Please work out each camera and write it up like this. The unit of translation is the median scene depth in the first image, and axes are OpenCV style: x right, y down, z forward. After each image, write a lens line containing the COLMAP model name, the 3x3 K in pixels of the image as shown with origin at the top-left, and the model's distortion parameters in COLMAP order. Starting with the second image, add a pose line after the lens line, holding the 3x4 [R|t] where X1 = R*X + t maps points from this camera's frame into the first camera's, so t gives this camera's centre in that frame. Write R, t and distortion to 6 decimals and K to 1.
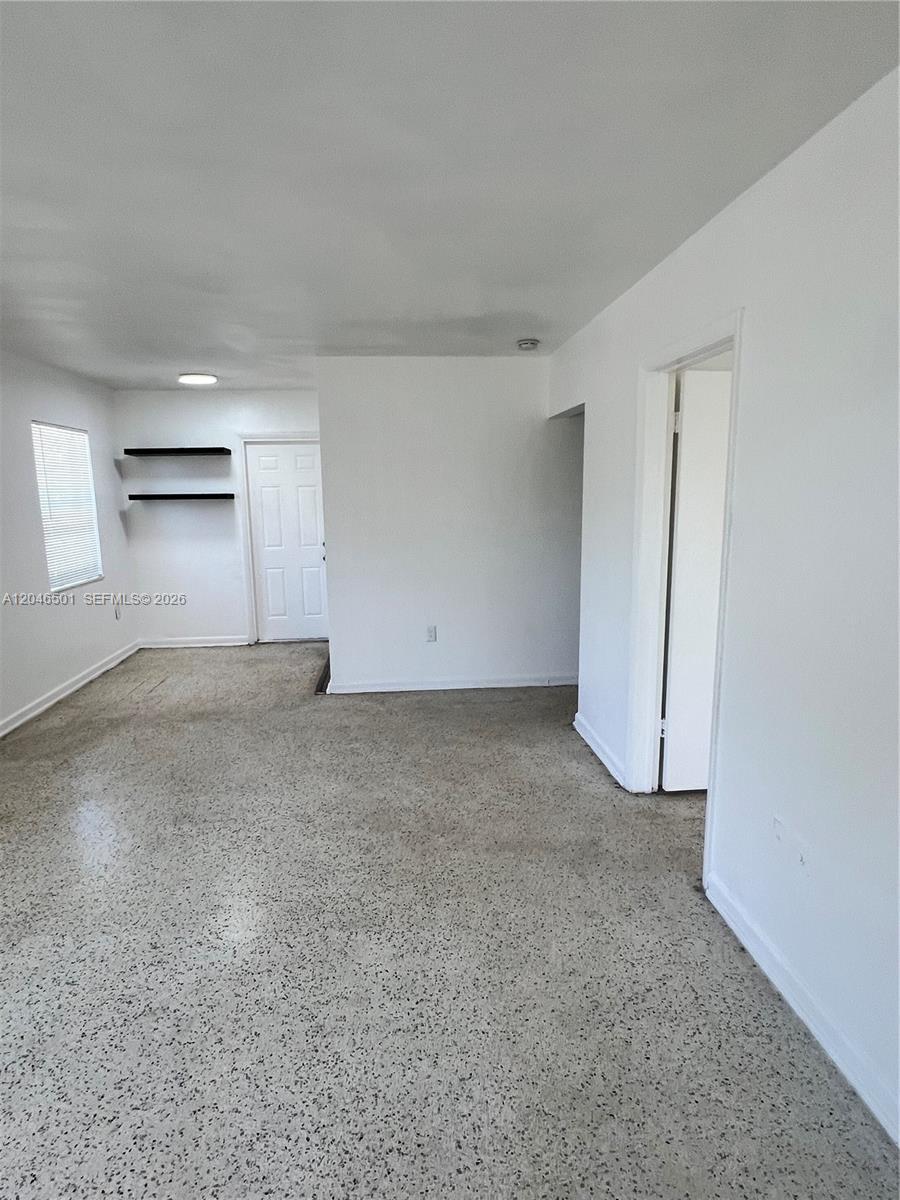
lens RADIAL K [[666.4, 0, 450.0], [0, 666.4, 600.0], [0, 0, 1]] dist [0.000769, 0.000299]
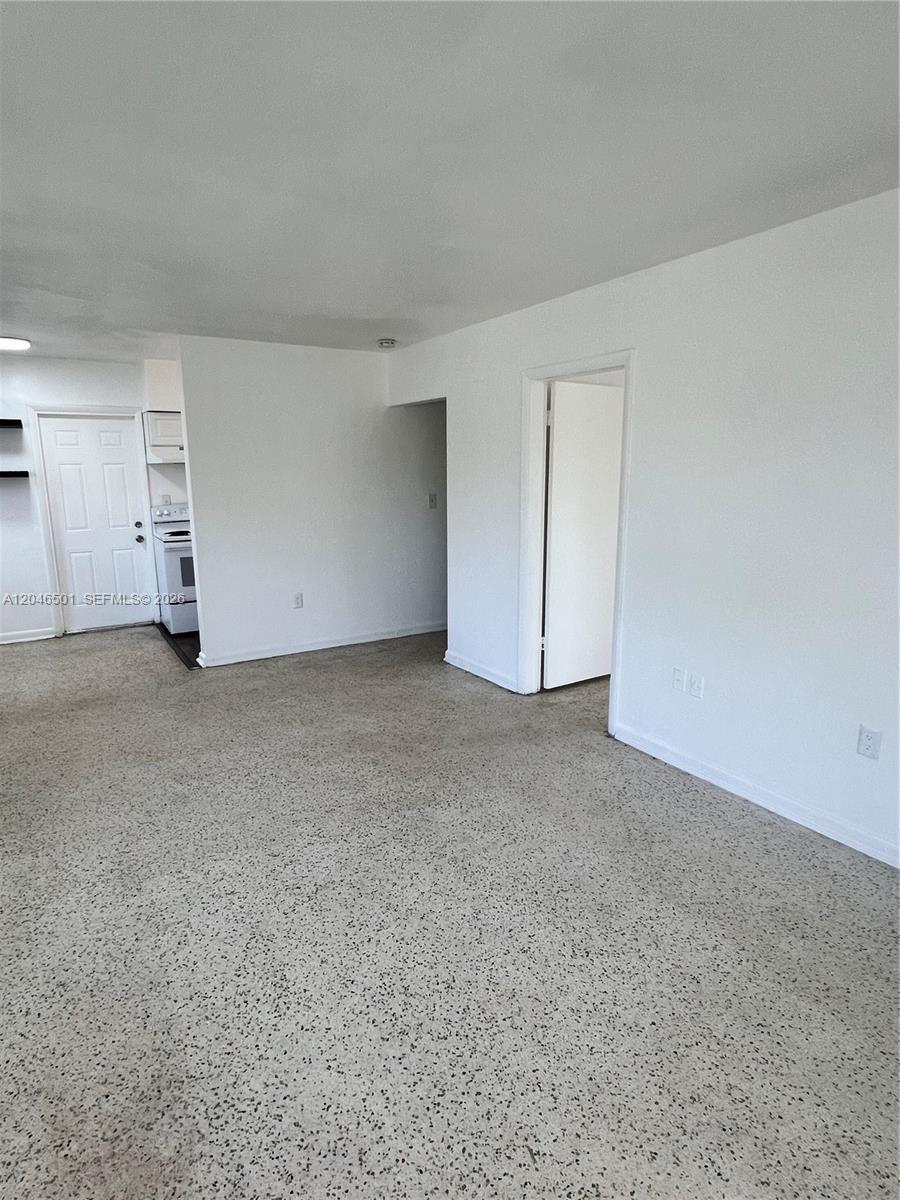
lens RADIAL K [[666.4, 0, 450.0], [0, 666.4, 600.0], [0, 0, 1]] dist [0.000769, 0.000299]
pose [[0.885821, -0.083802, 0.456397, -0.357823], [0.072511, 0.996473, 0.042232, 0.025297], [-0.458327, -0.004316, 0.888773, -0.095086]]
